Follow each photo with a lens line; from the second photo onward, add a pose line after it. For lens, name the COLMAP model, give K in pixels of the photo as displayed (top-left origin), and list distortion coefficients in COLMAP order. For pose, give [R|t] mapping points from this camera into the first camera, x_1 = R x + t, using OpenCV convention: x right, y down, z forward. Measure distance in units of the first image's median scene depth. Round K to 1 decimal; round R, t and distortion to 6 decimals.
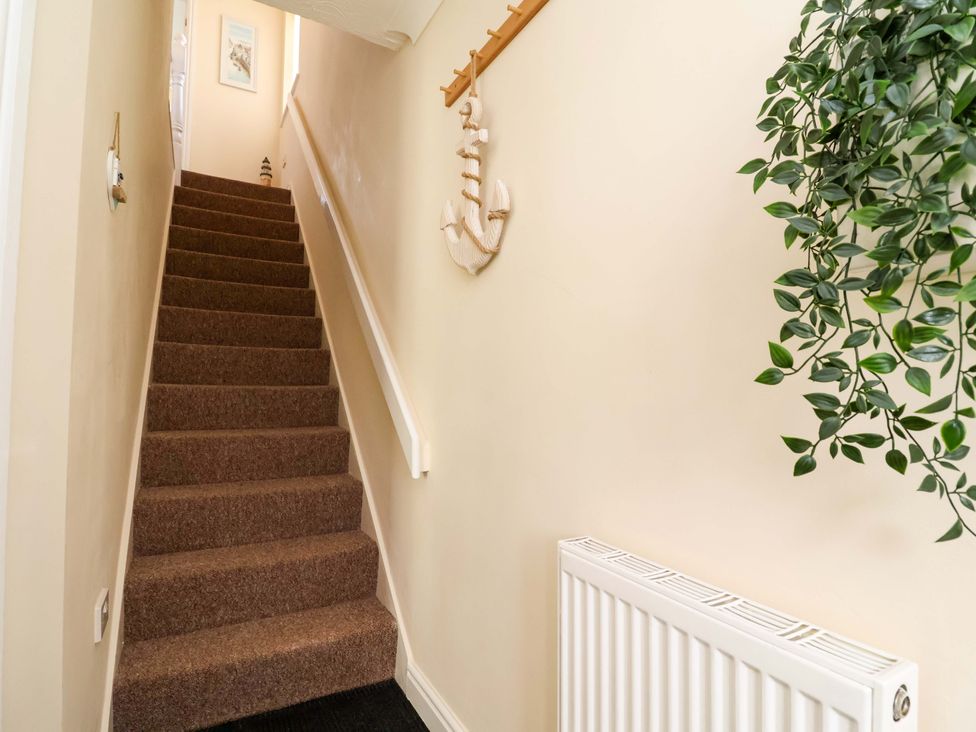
lens RADIAL K [[510.9, 0, 487.9], [0, 510.9, 363.5], [0, 0, 1]] dist [0.001774, -0.014060]
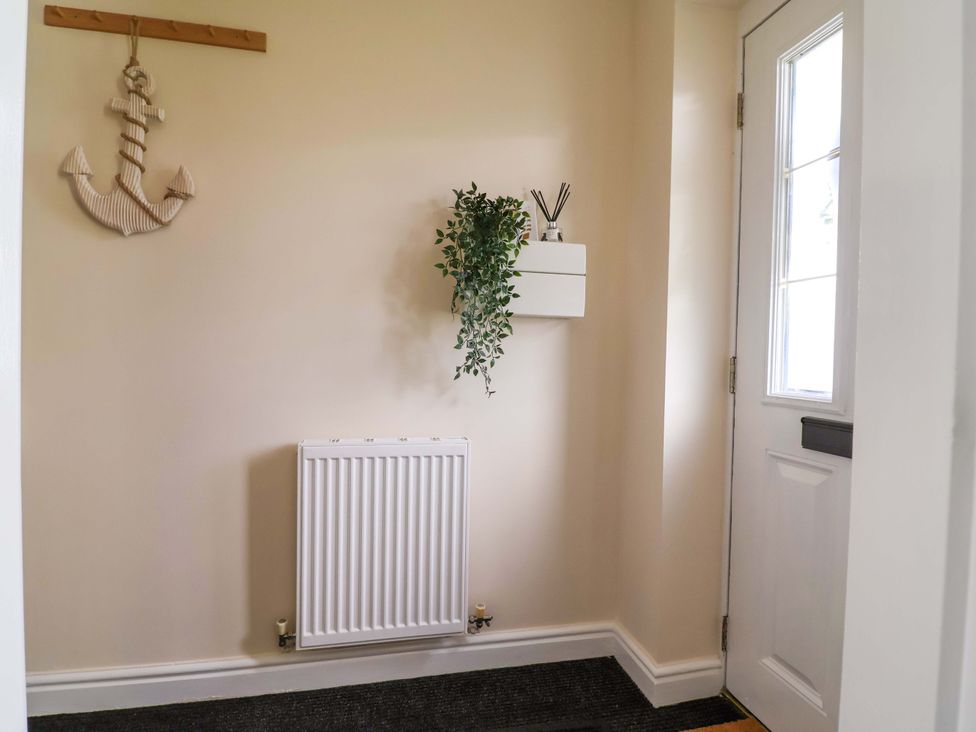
lens RADIAL K [[510.9, 0, 487.9], [0, 510.9, 363.5], [0, 0, 1]] dist [0.001774, -0.014060]
pose [[0.277746, -0.019918, 0.960448, -2.266366], [-0.058584, 0.997573, 0.037630, 0.003576], [-0.958867, -0.066718, 0.275905, 0.003622]]
